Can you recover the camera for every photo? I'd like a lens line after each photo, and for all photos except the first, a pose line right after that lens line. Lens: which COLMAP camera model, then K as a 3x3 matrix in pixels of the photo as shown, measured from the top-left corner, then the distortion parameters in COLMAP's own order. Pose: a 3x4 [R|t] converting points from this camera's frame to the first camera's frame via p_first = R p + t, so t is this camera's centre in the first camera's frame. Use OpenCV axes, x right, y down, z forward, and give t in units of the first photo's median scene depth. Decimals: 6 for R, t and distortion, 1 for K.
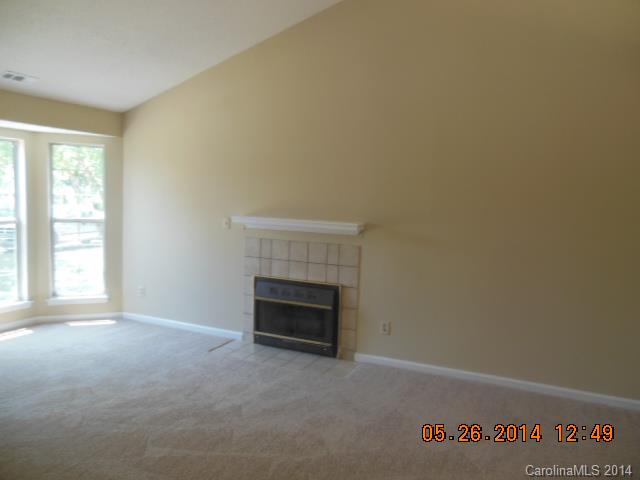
lens RADIAL K [[489.2, 0, 322.2], [0, 489.2, 240.6], [0, 0, 1]] dist [-0.007240, -0.003612]
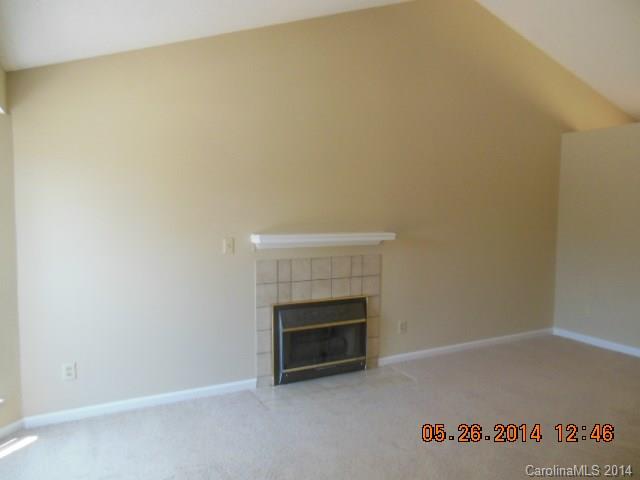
lens RADIAL K [[489.2, 0, 322.2], [0, 489.2, 240.6], [0, 0, 1]] dist [-0.007240, -0.003612]
pose [[0.602655, -0.073411, 0.794618, -0.779148], [0.098157, 0.995017, 0.017481, -0.046552], [-0.791942, 0.067462, 0.606858, 0.434744]]
